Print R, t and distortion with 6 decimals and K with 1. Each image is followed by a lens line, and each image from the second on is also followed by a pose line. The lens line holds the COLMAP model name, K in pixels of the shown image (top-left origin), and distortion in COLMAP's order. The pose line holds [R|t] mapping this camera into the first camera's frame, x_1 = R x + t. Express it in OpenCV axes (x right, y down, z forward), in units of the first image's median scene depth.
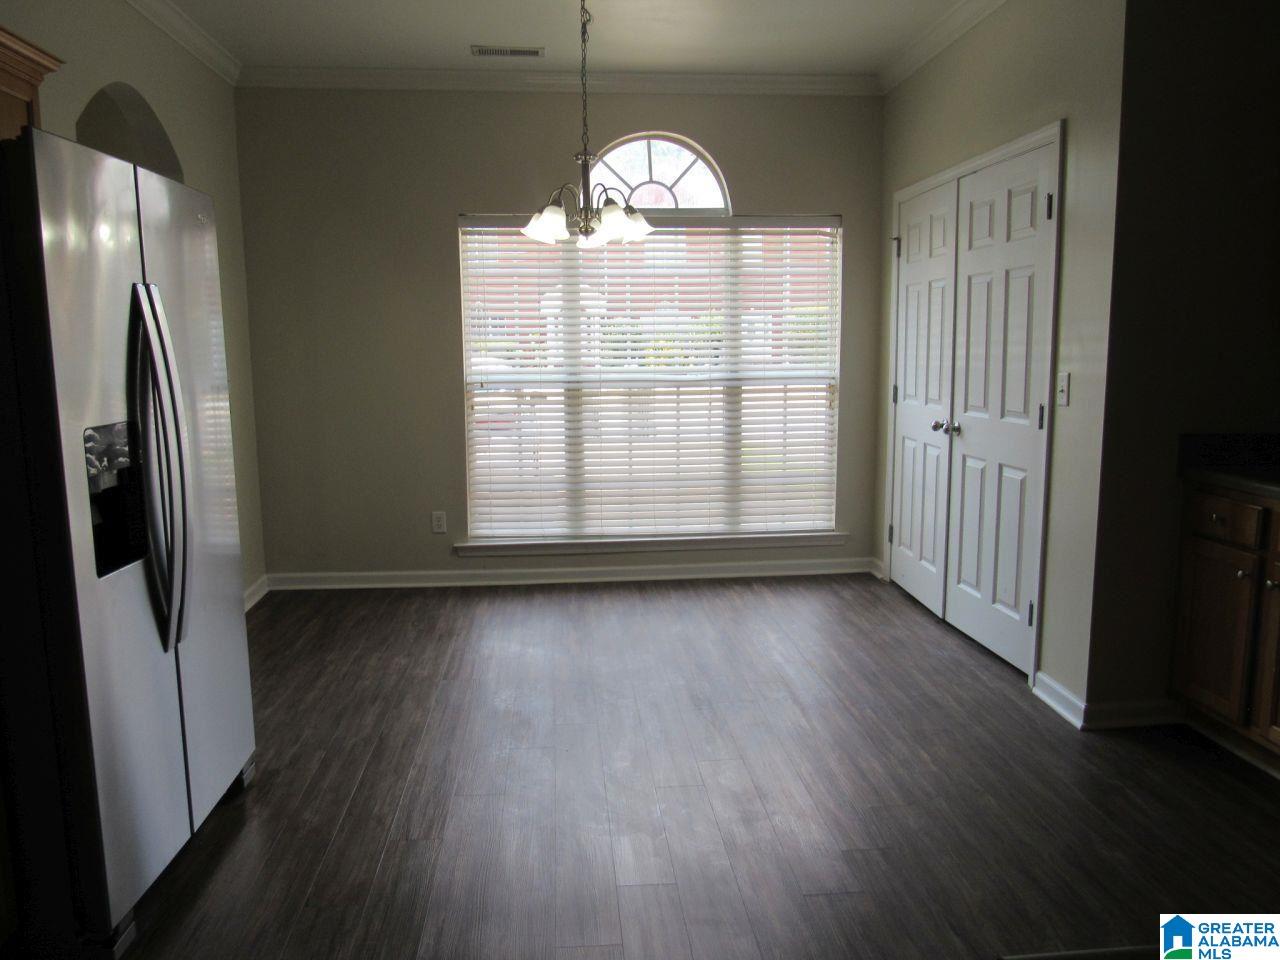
lens RADIAL K [[917.8, 0, 633.7], [0, 917.8, 472.8], [0, 0, 1]] dist [-0.027229, 0.023024]
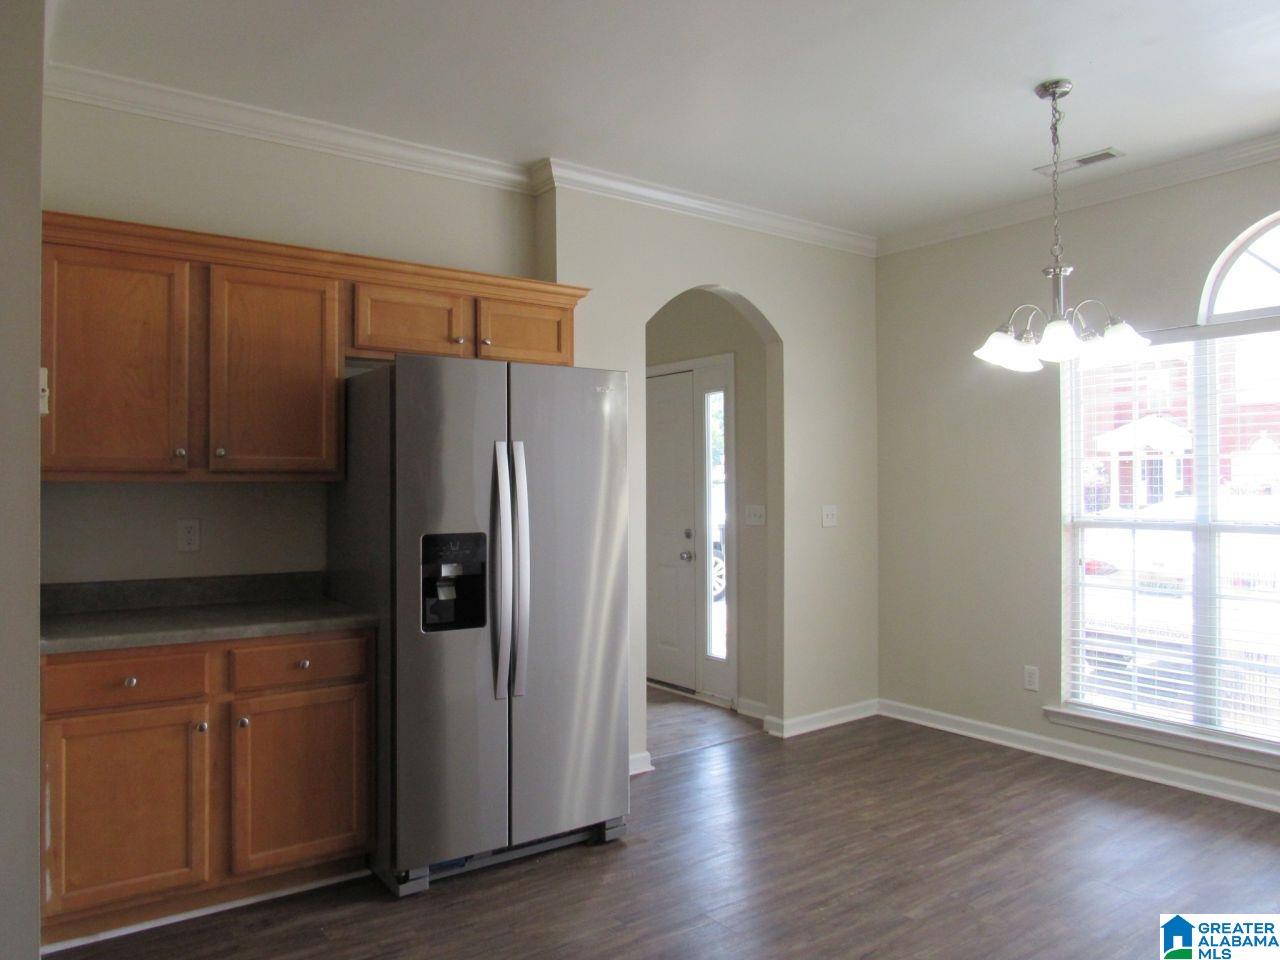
lens RADIAL K [[917.8, 0, 639.0], [0, 917.8, 483.3], [0, 0, 1]] dist [-0.027229, 0.023024]
pose [[0.537115, 0.003686, -0.843501, 0.367929], [-0.120353, 0.990094, -0.072310, -0.027271], [0.834879, 0.140357, 0.532238, 0.186958]]
